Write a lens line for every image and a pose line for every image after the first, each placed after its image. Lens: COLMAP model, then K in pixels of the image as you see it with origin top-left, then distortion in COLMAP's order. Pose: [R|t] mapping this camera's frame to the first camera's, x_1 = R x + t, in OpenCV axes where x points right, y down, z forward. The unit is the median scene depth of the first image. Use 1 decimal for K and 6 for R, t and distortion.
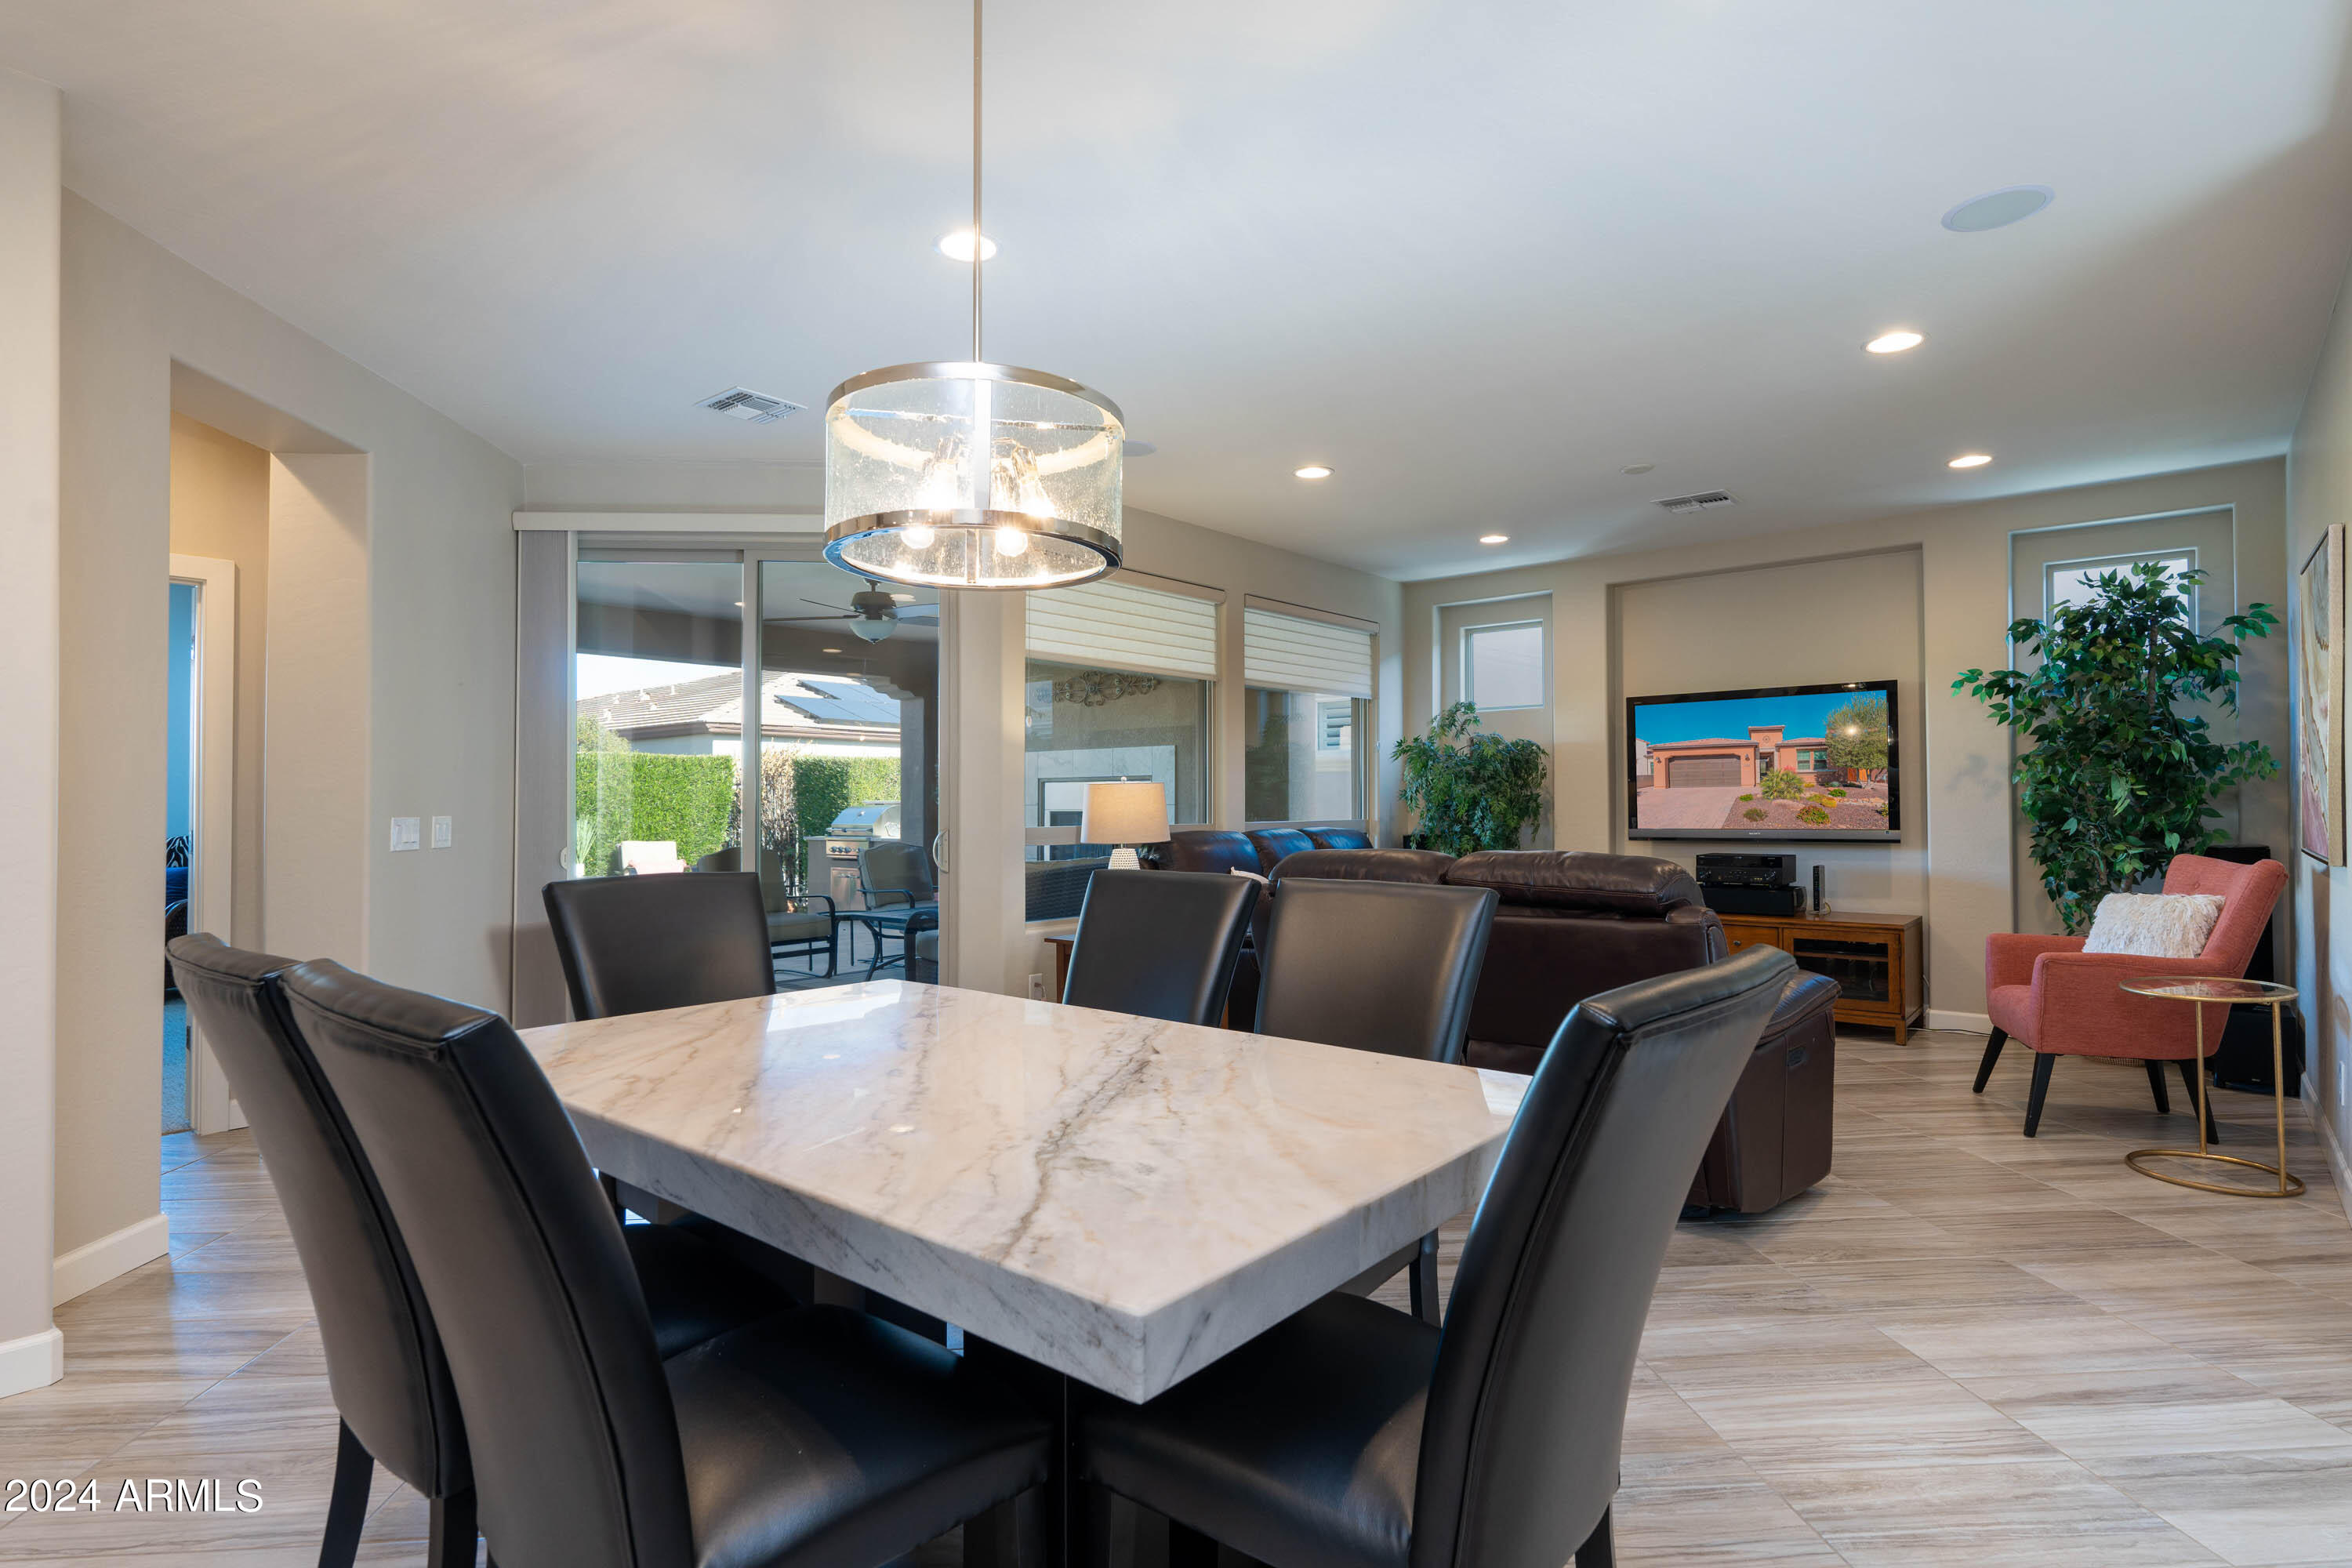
lens RADIAL K [[1175.7, 0, 1175.8], [0, 1175.7, 797.4], [0, 0, 1]] dist [0.001662, 0.000286]
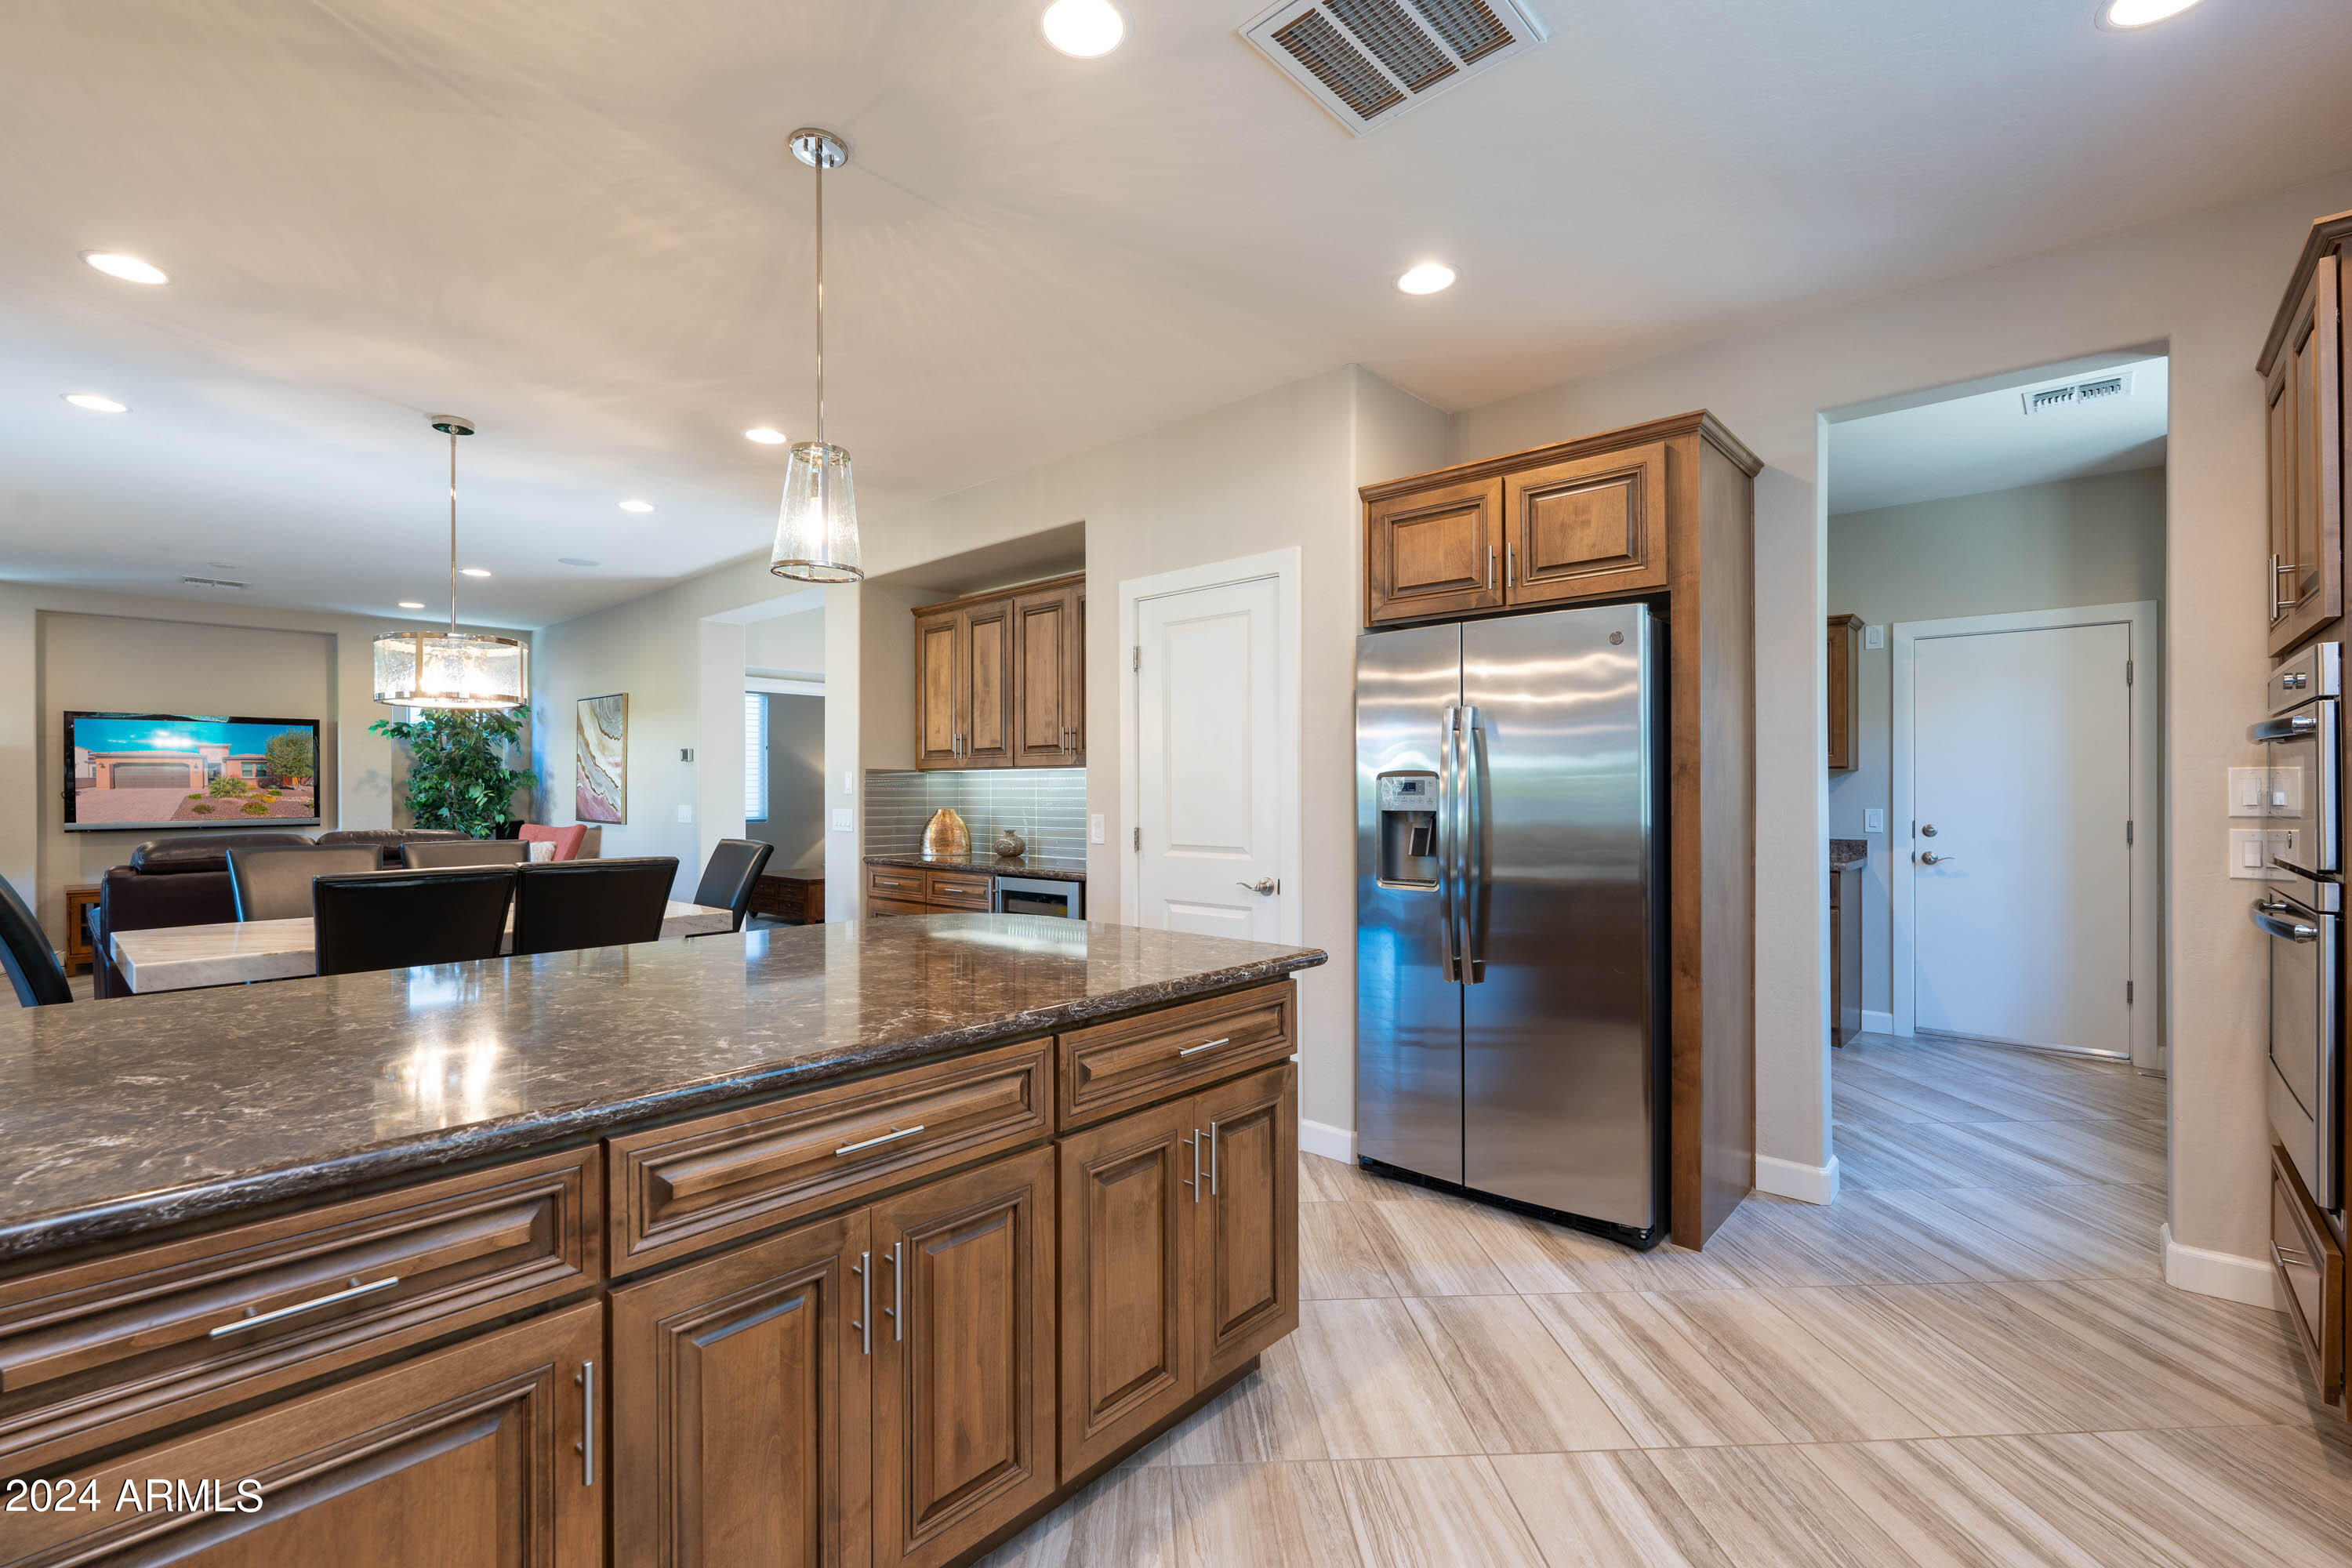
lens RADIAL K [[1022.8, 0, 1169.6], [0, 1022.8, 789.5], [0, 0, 1]] dist [0.000118, 0.000917]
pose [[0.036865, 0.001978, 0.999318, -0.752107], [-0.004425, 0.999989, -0.001816, -0.012279], [-0.999310, -0.004355, 0.036873, -0.175877]]
